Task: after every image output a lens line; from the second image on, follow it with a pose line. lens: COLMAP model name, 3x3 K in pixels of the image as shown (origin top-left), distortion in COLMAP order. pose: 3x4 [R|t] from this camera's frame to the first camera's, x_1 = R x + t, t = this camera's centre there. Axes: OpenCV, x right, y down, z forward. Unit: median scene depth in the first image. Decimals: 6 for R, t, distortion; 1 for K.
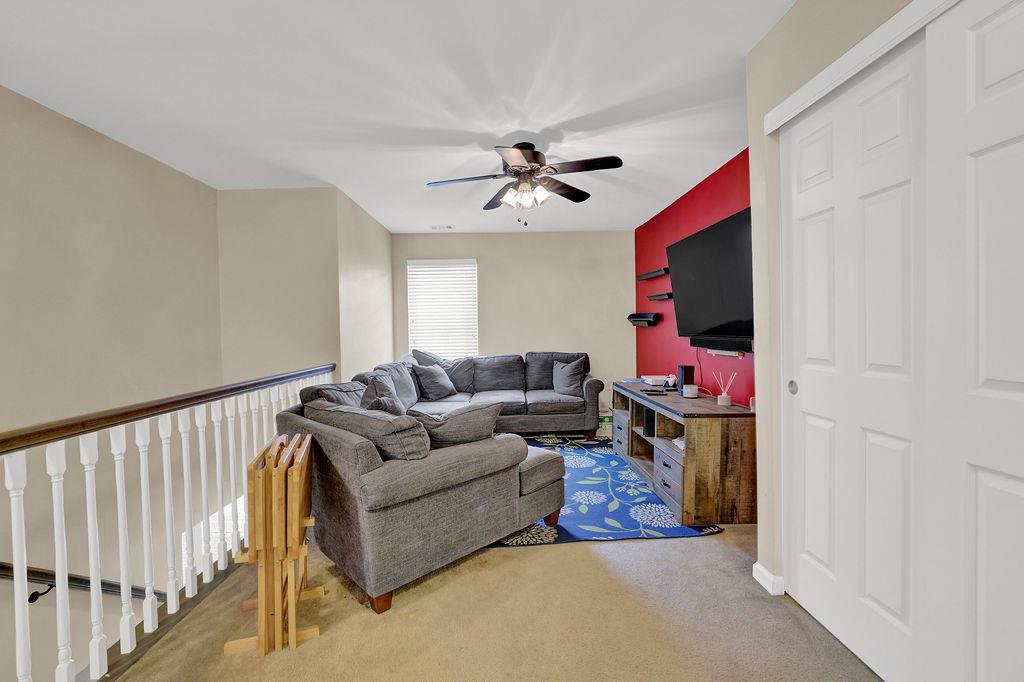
lens RADIAL K [[439.1, 0, 509.3], [0, 439.1, 337.5], [0, 0, 1]] dist [-0.052086, 0.018427]
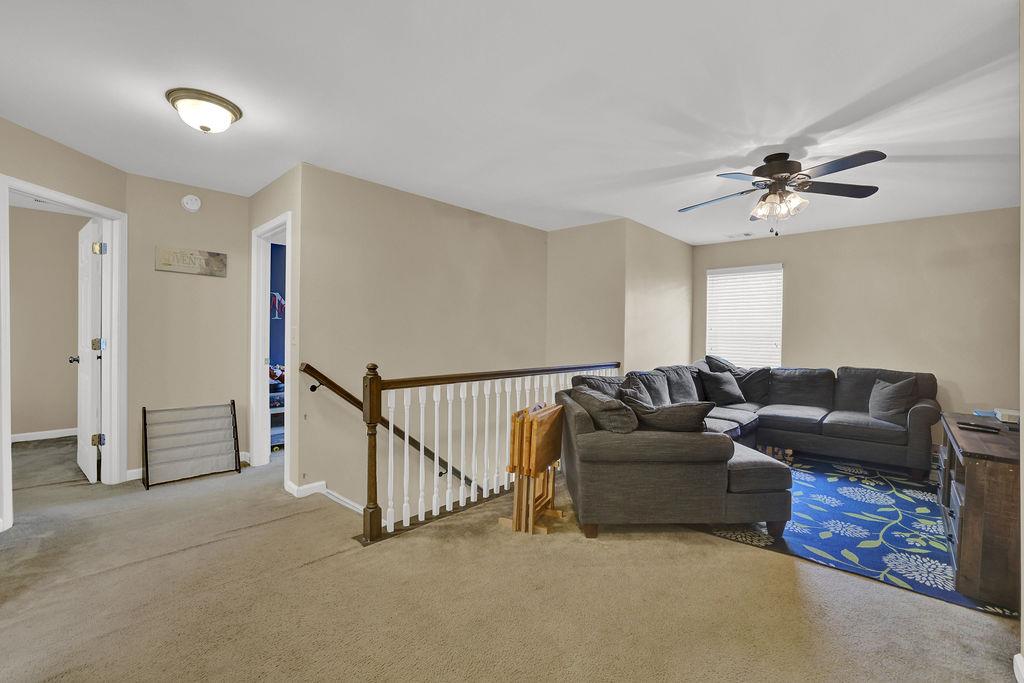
lens RADIAL K [[439.1, 0, 509.3], [0, 439.1, 338.0], [0, 0, 1]] dist [-0.052086, 0.018427]
pose [[0.716249, 0.033286, -0.697050, 0.293466], [-0.040126, 0.999174, 0.006482, -0.004101], [0.696690, 0.023327, 0.716993, -0.125728]]
